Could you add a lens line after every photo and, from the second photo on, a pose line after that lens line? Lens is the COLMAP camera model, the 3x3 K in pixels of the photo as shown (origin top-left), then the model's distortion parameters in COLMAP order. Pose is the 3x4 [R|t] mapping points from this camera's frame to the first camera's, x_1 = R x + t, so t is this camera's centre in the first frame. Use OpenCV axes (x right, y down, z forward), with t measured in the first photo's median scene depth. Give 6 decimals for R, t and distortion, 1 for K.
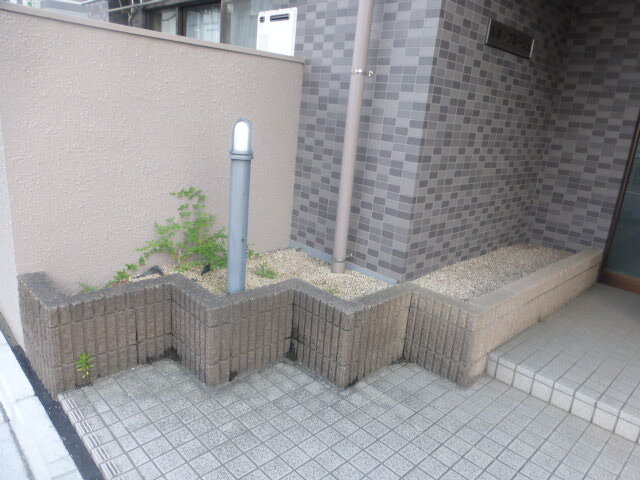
lens RADIAL K [[453.8, 0, 320.0], [0, 453.8, 240.0], [0, 0, 1]] dist [-0.003493, 0.002059]
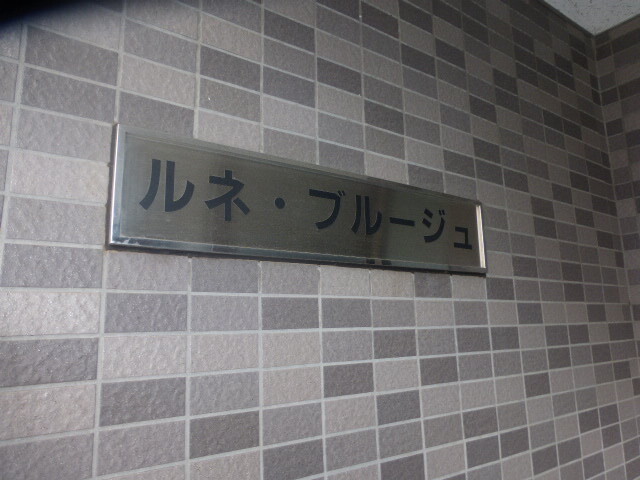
lens RADIAL K [[453.8, 0, 320.0], [0, 453.8, 240.0], [0, 0, 1]] dist [-0.003493, 0.002059]
pose [[0.982632, -0.125281, -0.136892, 0.398296], [0.051329, 0.892419, -0.448278, -0.295593], [0.178326, 0.433466, 0.883350, 0.722025]]
